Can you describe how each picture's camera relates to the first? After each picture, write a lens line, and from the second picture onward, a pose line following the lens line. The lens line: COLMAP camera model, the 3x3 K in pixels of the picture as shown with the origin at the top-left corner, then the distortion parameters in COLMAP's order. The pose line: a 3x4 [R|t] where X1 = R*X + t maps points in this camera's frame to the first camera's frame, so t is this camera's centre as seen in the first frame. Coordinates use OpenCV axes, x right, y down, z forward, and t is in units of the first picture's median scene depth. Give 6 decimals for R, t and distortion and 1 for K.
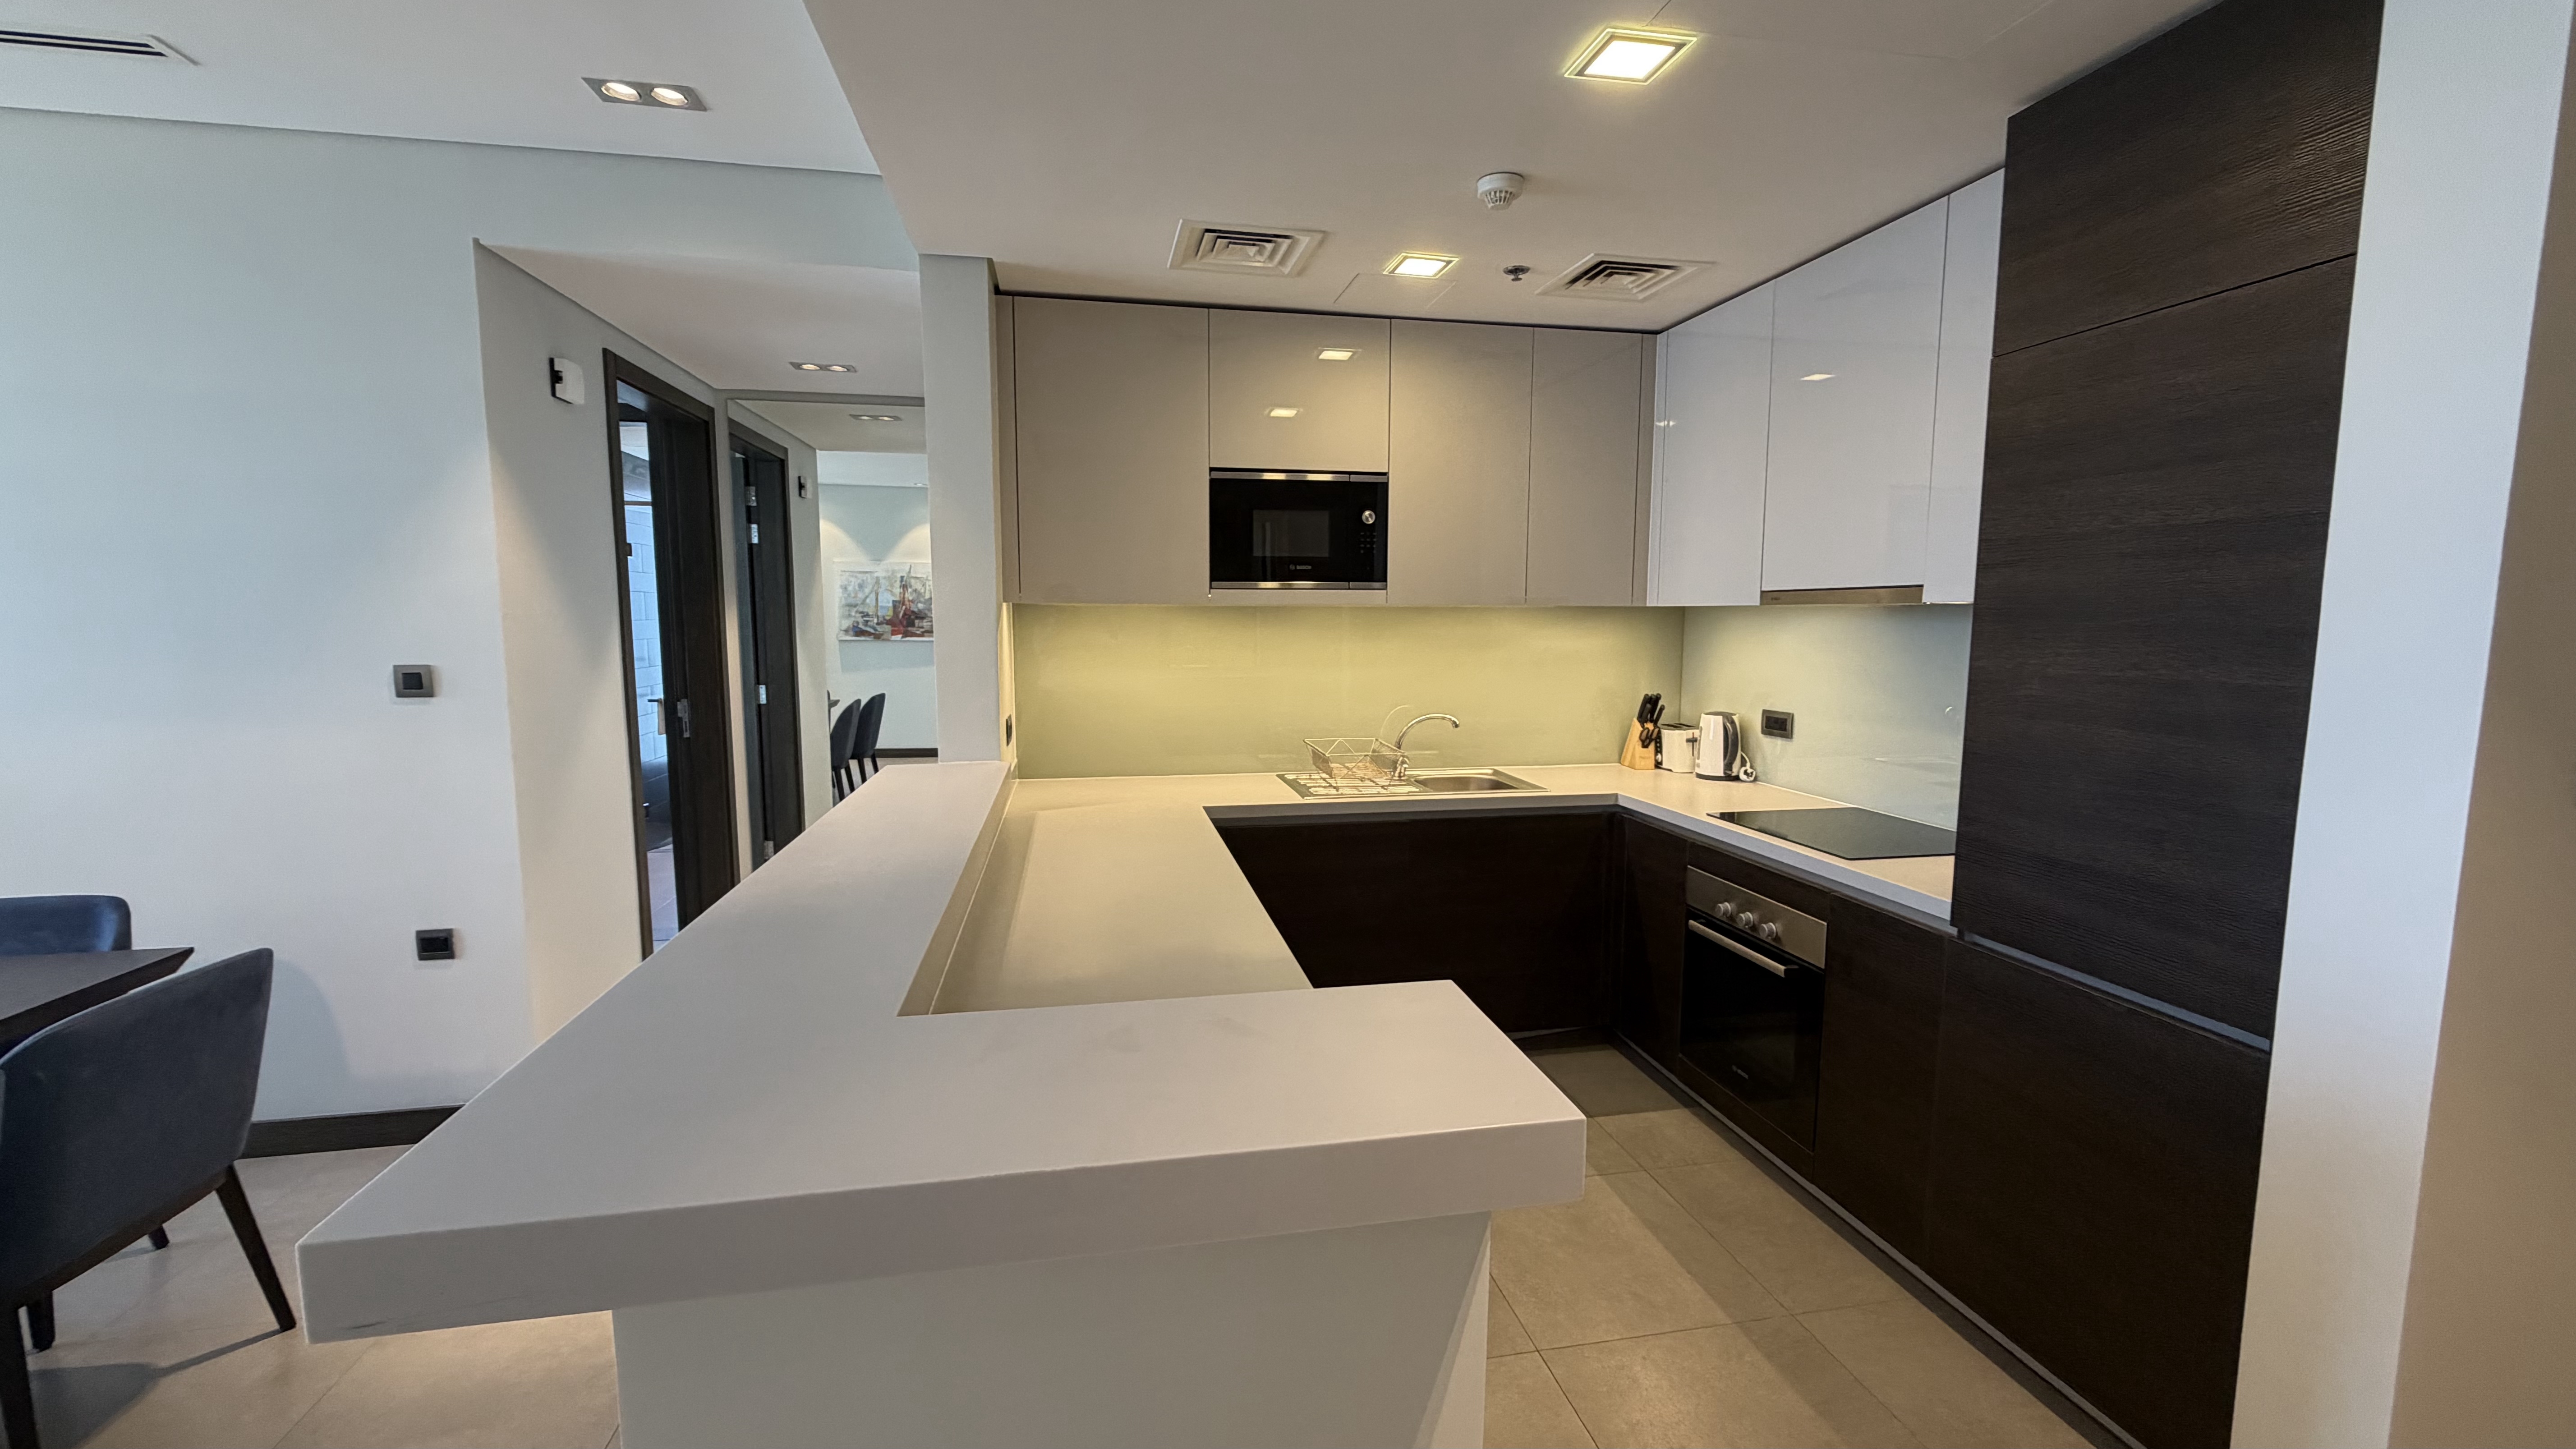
lens RADIAL K [[1036.3, 0, 1286.3], [0, 1036.3, 719.4], [0, 0, 1]] dist [0.000963, 0.000170]
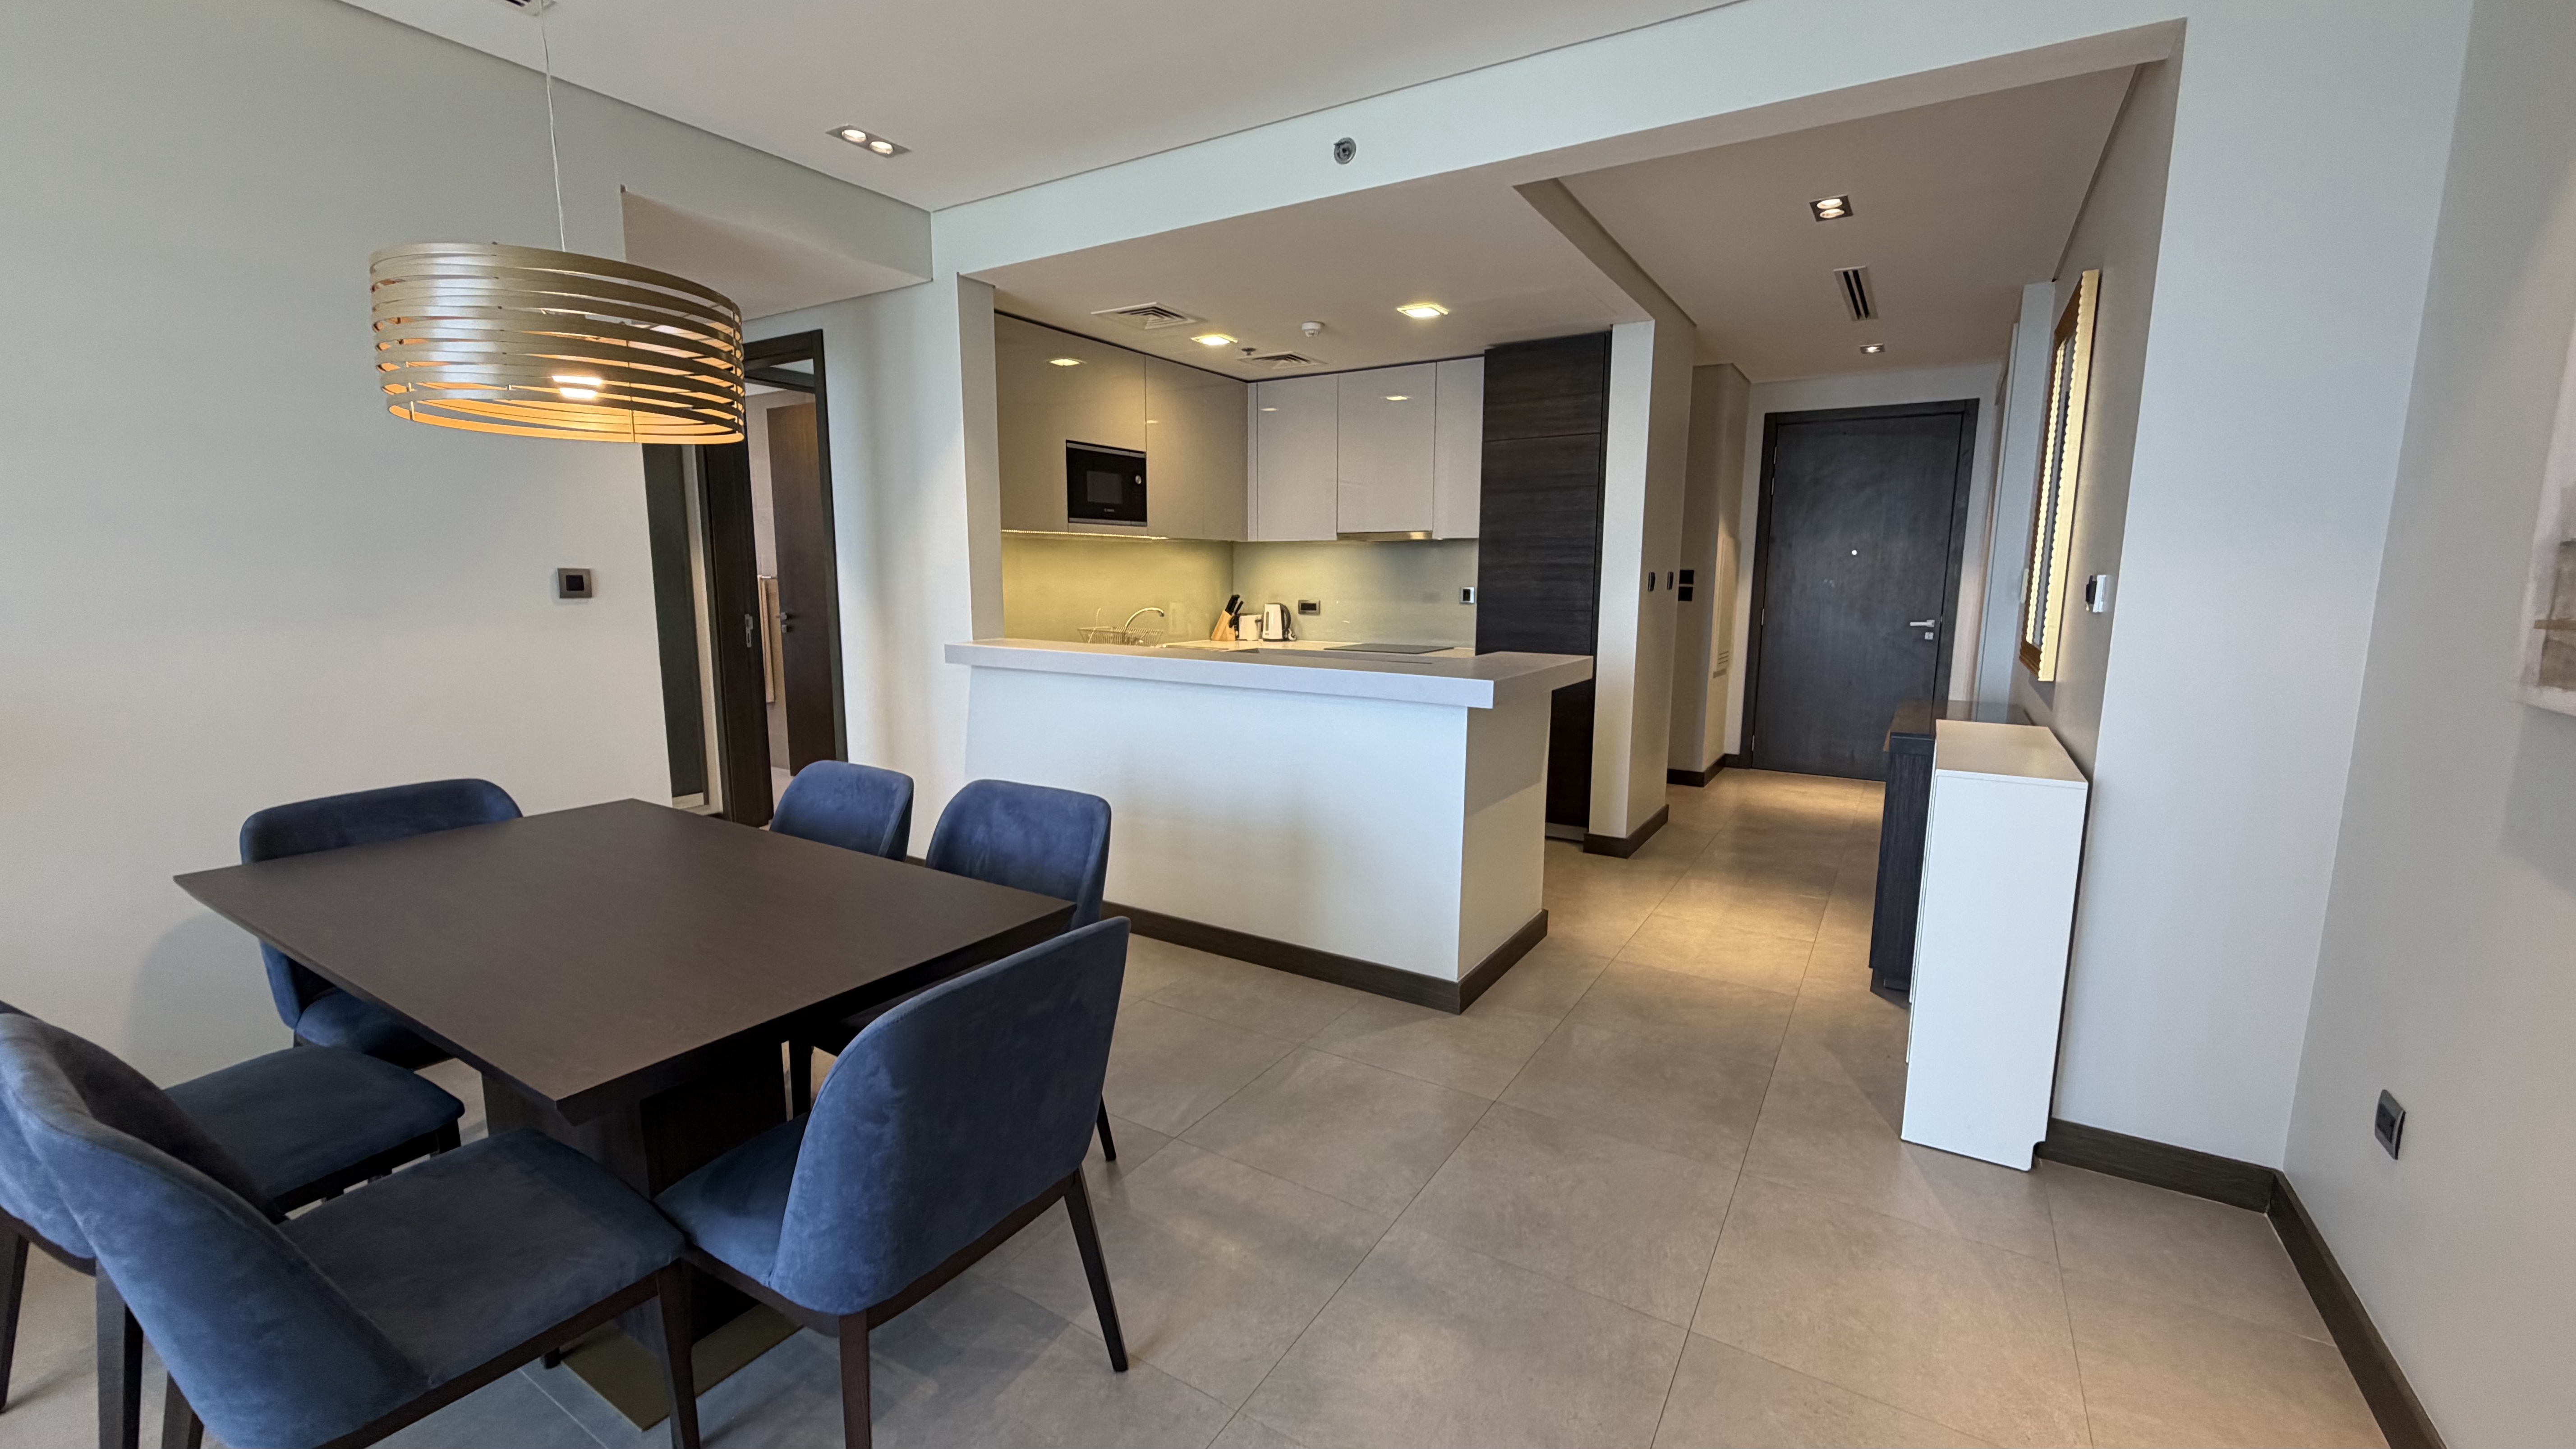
lens RADIAL K [[1025.2, 0, 1288.0], [0, 1025.2, 724.5], [0, 0, 1]] dist [0.001061, 0.000568]
pose [[0.685027, -0.108204, 0.720438, -0.926115], [0.071967, 0.994122, 0.080879, 0.064354], [-0.724955, -0.003556, 0.688787, -0.237737]]
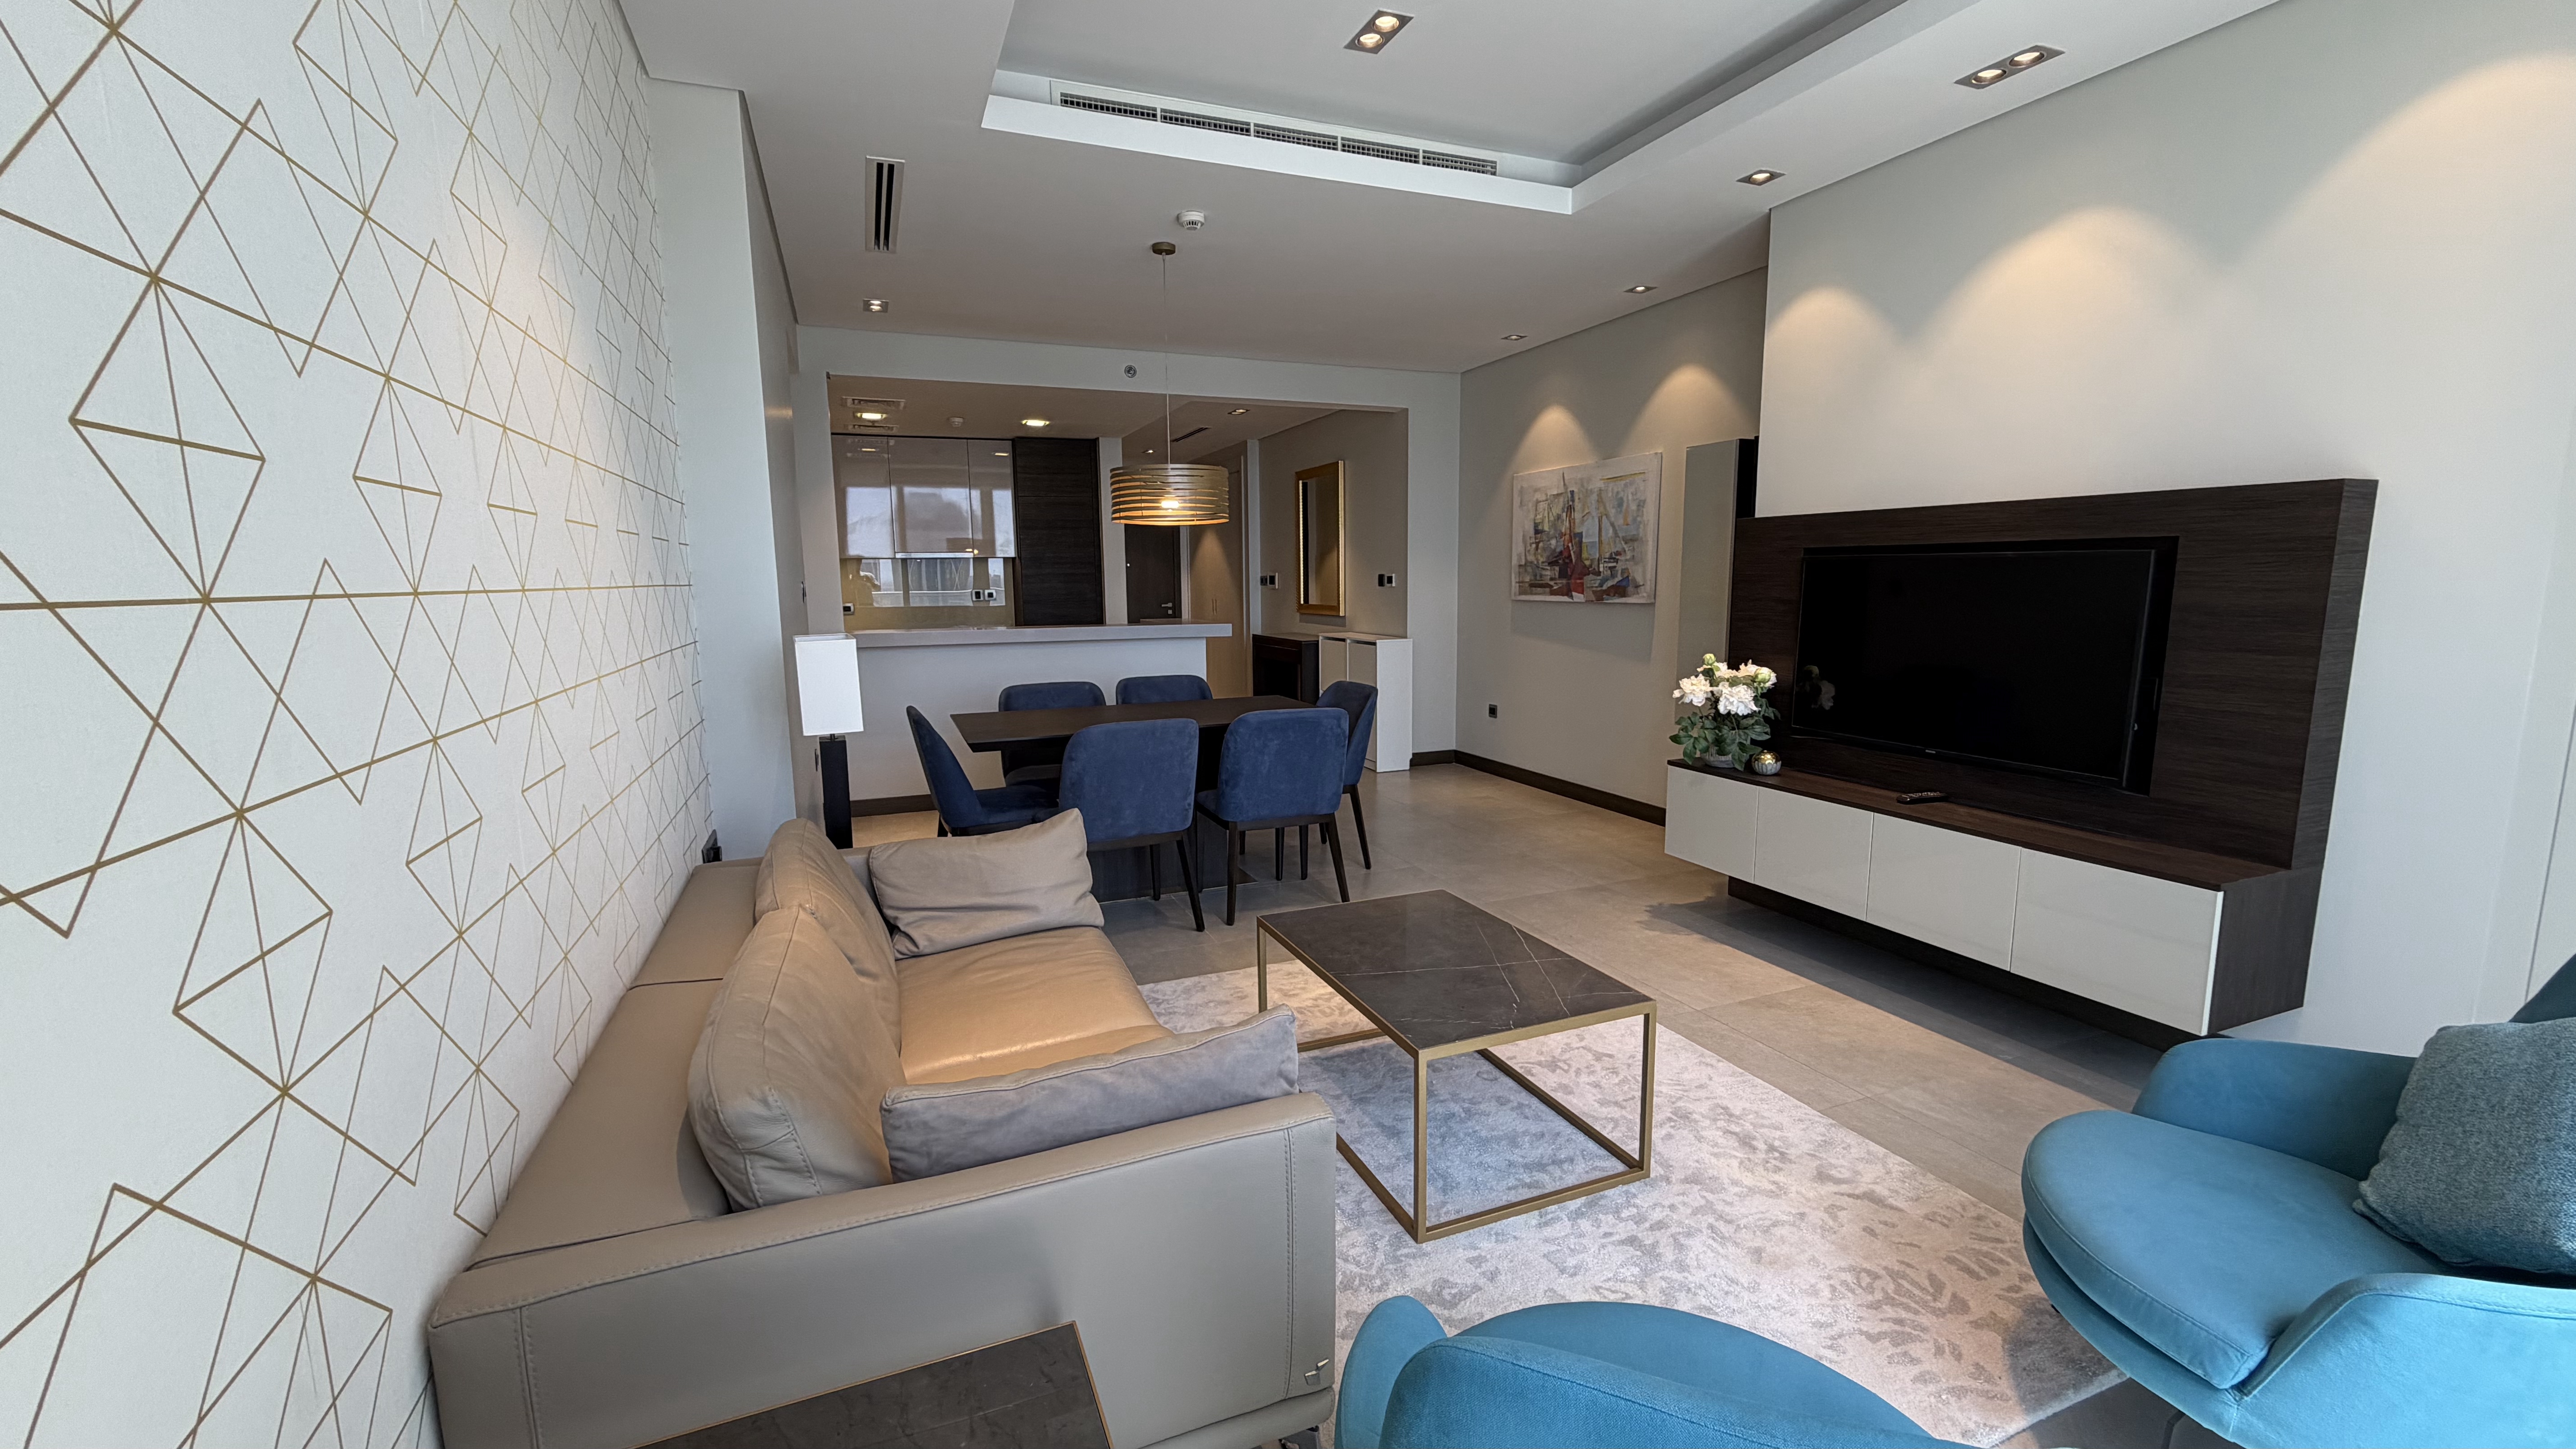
lens RADIAL K [[1025.2, 0, 1288.0], [0, 1025.2, 724.5], [0, 0, 1]] dist [0.001061, 0.000568]
pose [[-0.193979, -0.141607, 0.970732, -2.120579], [0.112508, 0.979786, 0.165410, -0.012024], [-0.974533, 0.141301, -0.174126, 0.485112]]
